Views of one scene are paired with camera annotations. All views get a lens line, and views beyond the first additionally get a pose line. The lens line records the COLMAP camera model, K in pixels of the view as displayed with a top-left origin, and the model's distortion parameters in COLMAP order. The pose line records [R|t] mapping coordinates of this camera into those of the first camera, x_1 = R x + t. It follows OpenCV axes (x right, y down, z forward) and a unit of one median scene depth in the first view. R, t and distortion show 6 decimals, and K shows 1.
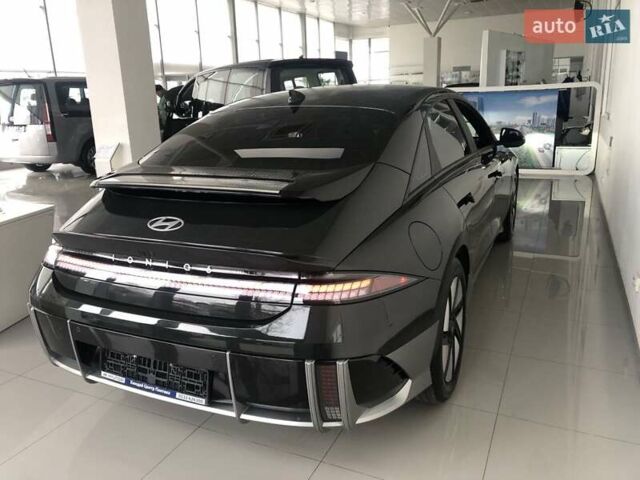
lens RADIAL K [[527.5, 0, 320.0], [0, 527.5, 240.0], [0, 0, 1]] dist [0.085197, -0.145849]
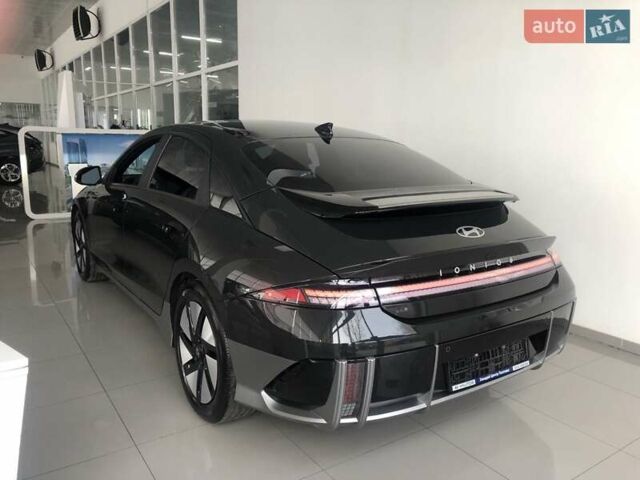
lens RADIAL K [[490.3, 0, 309.6], [0, 490.3, 238.0], [0, 0, 1]] dist [0.177296, -0.111368]
pose [[0.537922, -0.129313, 0.833017, -0.303142], [0.196382, 0.980200, 0.025347, -0.024701], [-0.819801, 0.149955, 0.552666, 0.150089]]
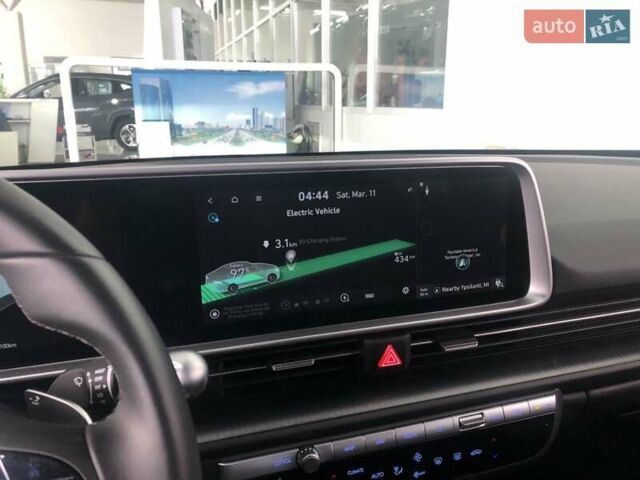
lens RADIAL K [[527.5, 0, 320.0], [0, 527.5, 240.0], [0, 0, 1]] dist [0.085197, -0.145849]
pose [[0.747741, -0.141374, 0.648765, 0.033878], [0.147751, 0.988000, 0.045005, -0.103212], [-0.647342, 0.062204, 0.759657, 0.490610]]
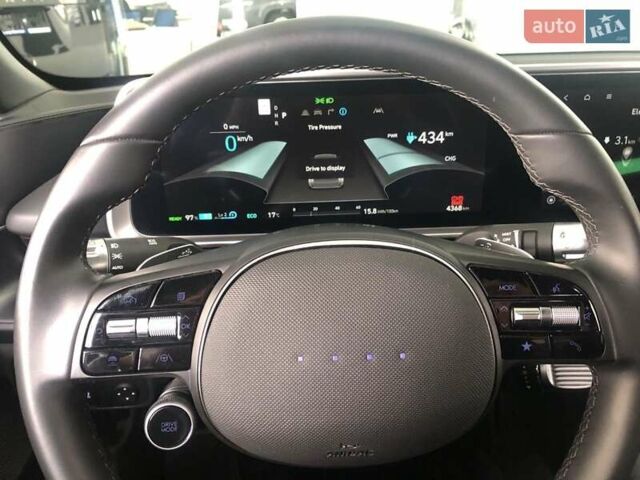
lens RADIAL K [[528.8, 0, 320.0], [0, 528.8, 240.0], [0, 0, 1]] dist [0.015432, 0.008829]
pose [[0.889038, -0.178945, 0.421415, 0.009222], [0.104849, 0.975569, 0.193059, -0.105139], [-0.445667, -0.127451, 0.886080, 0.495516]]
